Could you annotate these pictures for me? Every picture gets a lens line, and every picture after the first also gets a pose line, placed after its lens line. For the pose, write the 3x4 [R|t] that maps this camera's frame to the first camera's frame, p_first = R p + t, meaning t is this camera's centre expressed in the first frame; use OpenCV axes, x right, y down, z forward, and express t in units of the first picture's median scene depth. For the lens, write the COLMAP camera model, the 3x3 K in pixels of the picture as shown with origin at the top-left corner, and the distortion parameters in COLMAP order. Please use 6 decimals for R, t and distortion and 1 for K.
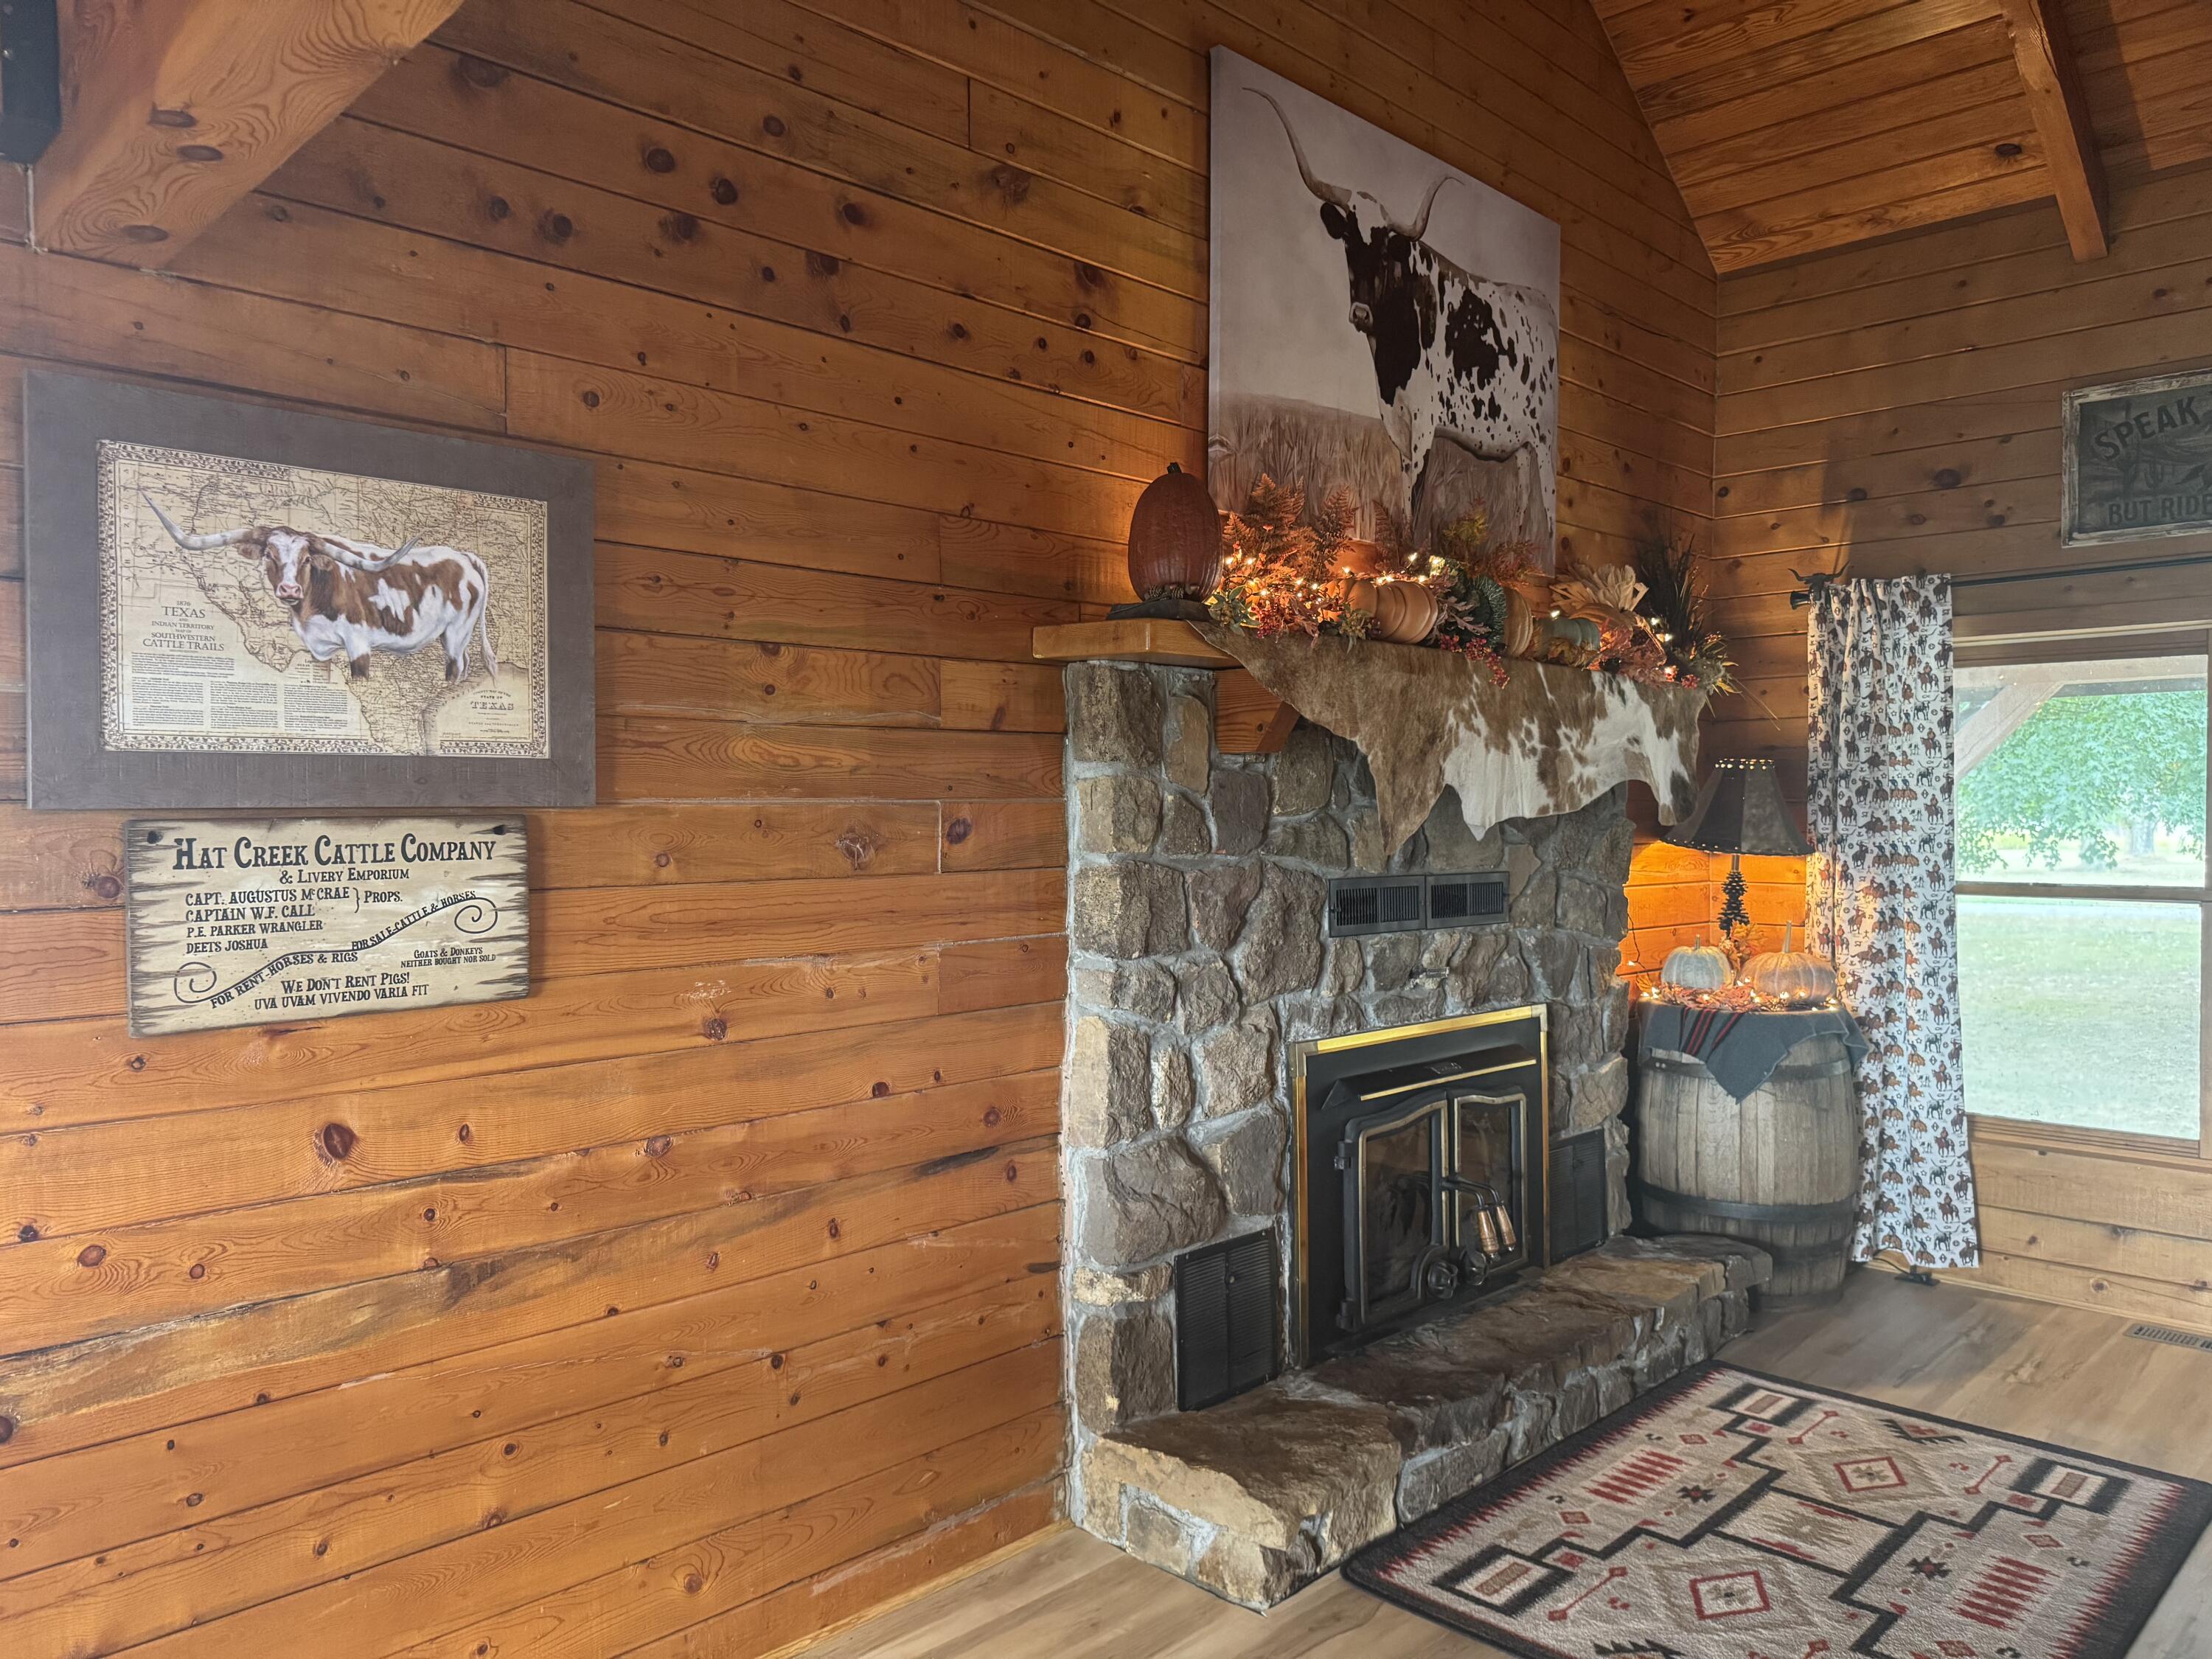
lens RADIAL K [[1556.3, 0, 1120.1], [0, 1556.3, 832.9], [0, 0, 1]] dist [0.025223, -0.029659]
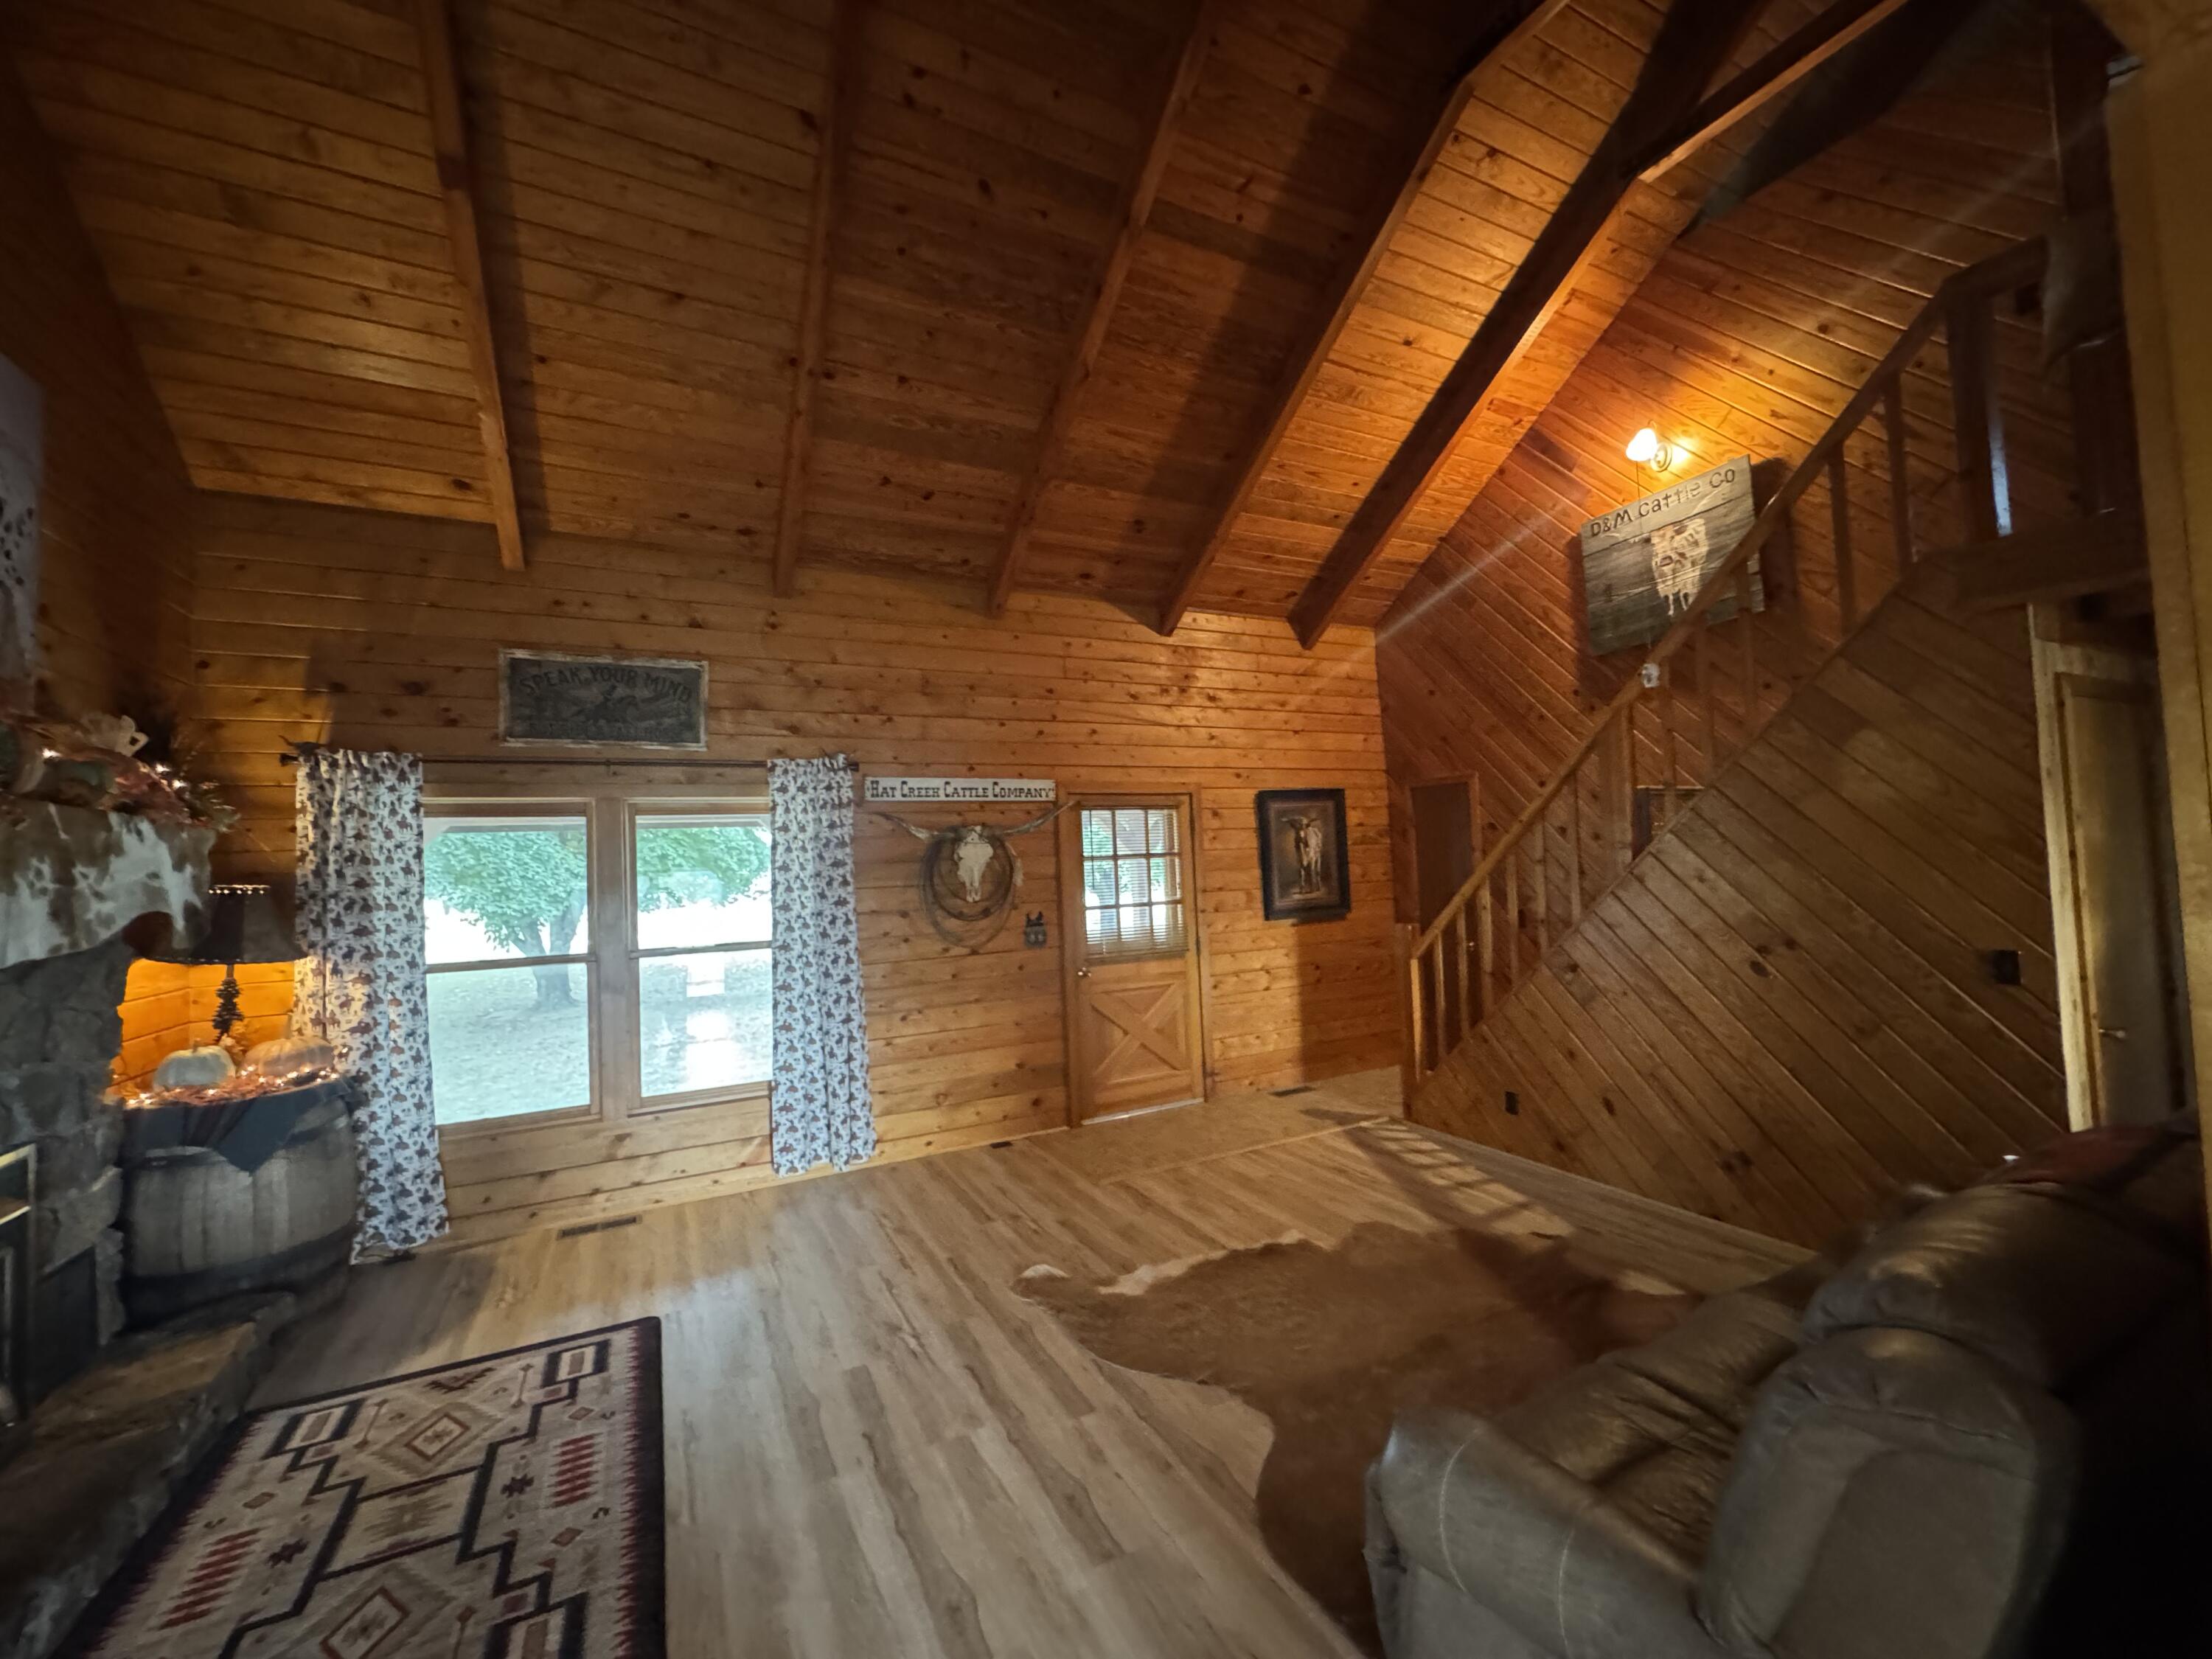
lens RADIAL K [[889.5, 0, 1095.9], [0, 889.5, 826.1], [0, 0, 1]] dist [0.001271, 0.000841]
pose [[0.328411, 0.029462, 0.944075, -0.052868], [0.054296, 0.997272, -0.050010, -0.028994], [-0.942973, 0.067683, 0.325916, 0.178725]]
